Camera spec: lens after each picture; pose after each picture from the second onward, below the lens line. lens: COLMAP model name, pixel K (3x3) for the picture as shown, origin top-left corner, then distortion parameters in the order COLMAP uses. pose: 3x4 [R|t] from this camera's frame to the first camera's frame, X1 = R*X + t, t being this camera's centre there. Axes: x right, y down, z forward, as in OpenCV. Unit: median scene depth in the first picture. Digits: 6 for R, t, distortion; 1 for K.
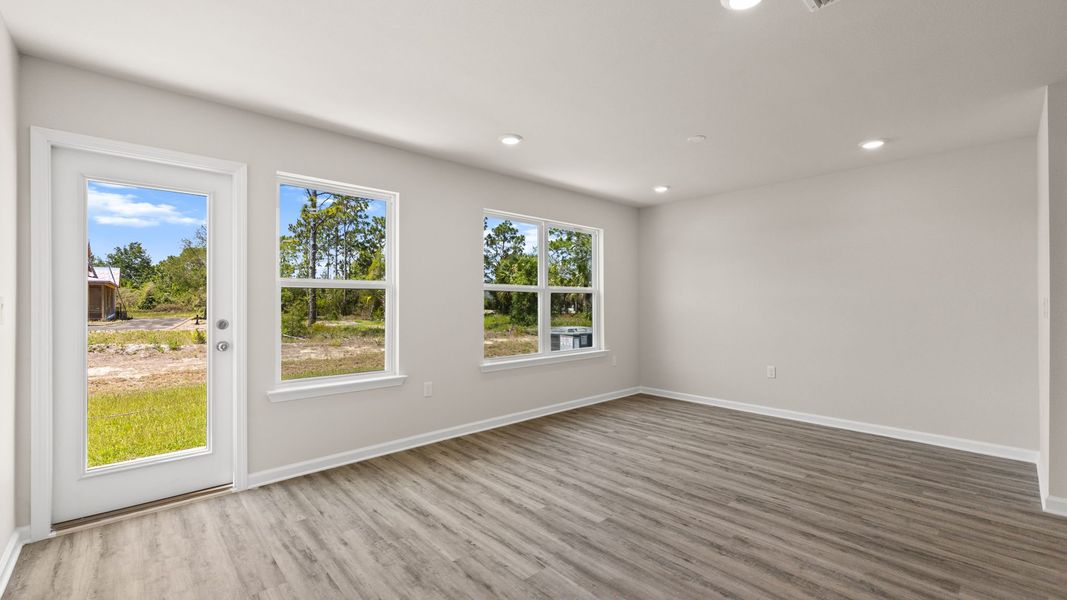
lens RADIAL K [[442.6, 0, 533.5], [0, 442.6, 300.0], [0, 0, 1]] dist [0.000471, 0.000348]
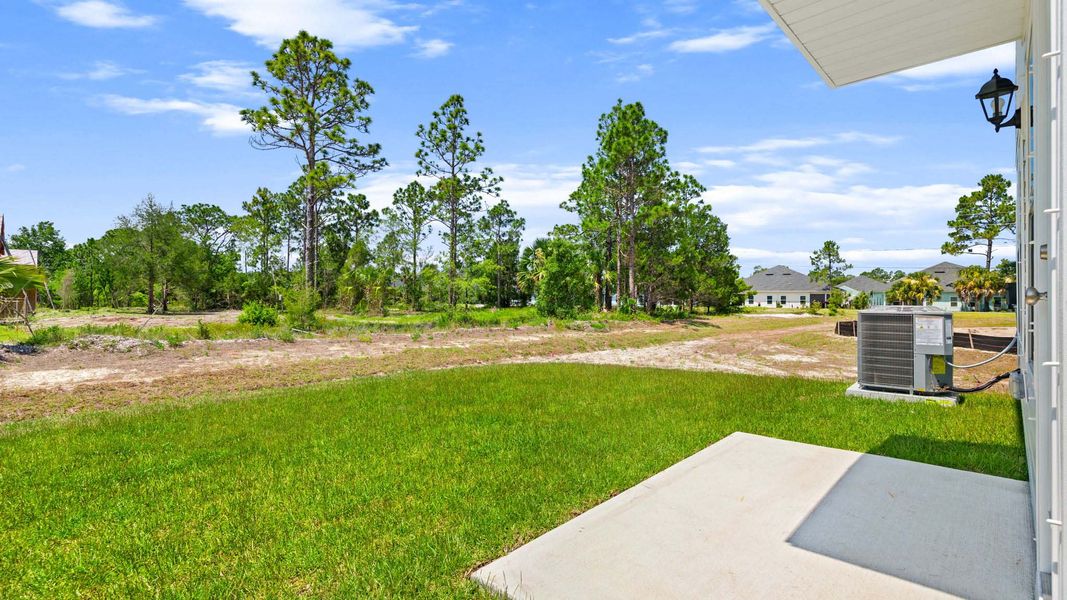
lens RADIAL K [[493.8, 0, 533.5], [0, 493.8, 300.0], [0, 0, 1]] dist [0.001807, 0.000294]
pose [[0.998080, 0.003312, 0.061857, -1.114512], [-0.003970, 0.999937, 0.010524, 0.088581], [-0.061818, -0.010749, 0.998030, 0.423836]]
